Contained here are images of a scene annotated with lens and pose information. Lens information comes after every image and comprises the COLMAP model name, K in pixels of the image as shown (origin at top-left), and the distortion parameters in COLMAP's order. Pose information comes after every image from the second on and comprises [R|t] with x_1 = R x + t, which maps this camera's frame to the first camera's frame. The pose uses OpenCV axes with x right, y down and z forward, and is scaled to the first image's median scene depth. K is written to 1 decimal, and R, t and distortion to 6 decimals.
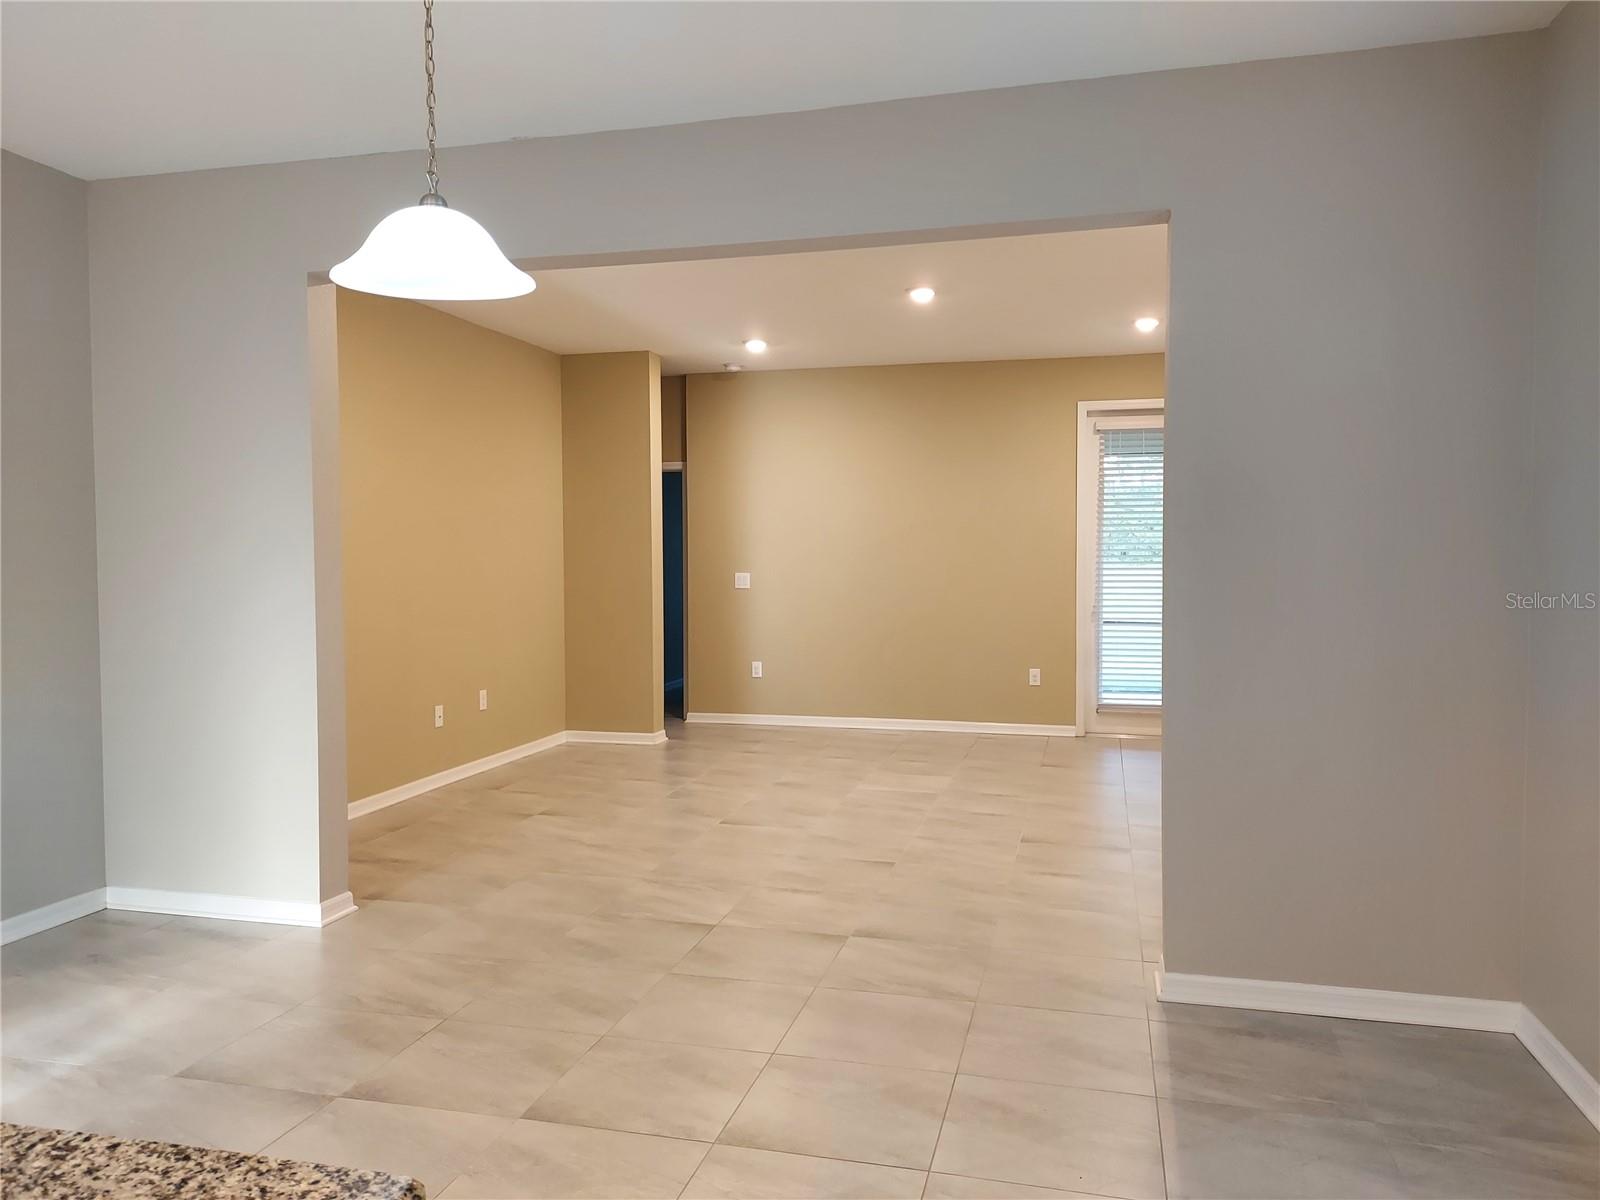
lens RADIAL K [[1156.3, 0, 800.0], [0, 1156.3, 600.0], [0, 0, 1]] dist [0.058333, -0.066552]
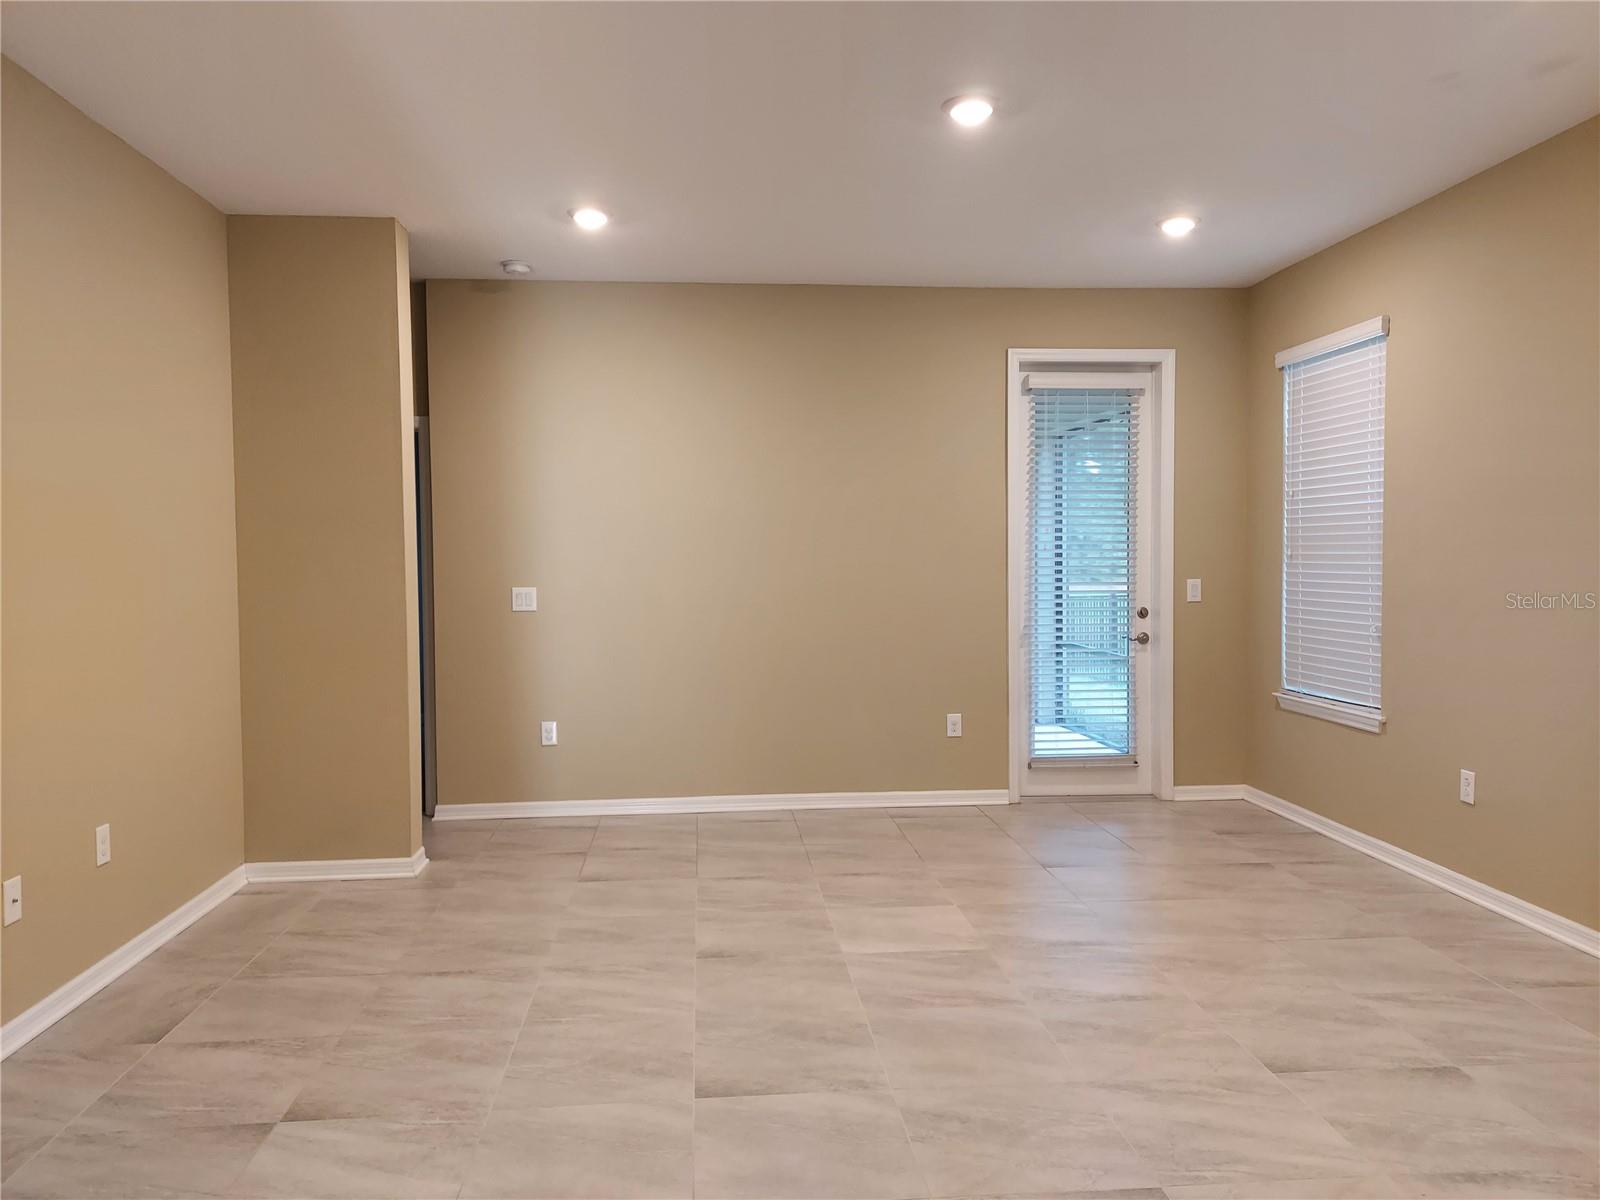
lens RADIAL K [[1155.3, 0, 800.0], [0, 1155.3, 600.0], [0, 0, 1]] dist [0.047730, -0.041226]
pose [[0.943098, -0.017375, 0.332060, -0.130618], [0.018974, 0.999819, -0.001574, -0.013132], [-0.331972, 0.007785, 0.943257, 0.351333]]
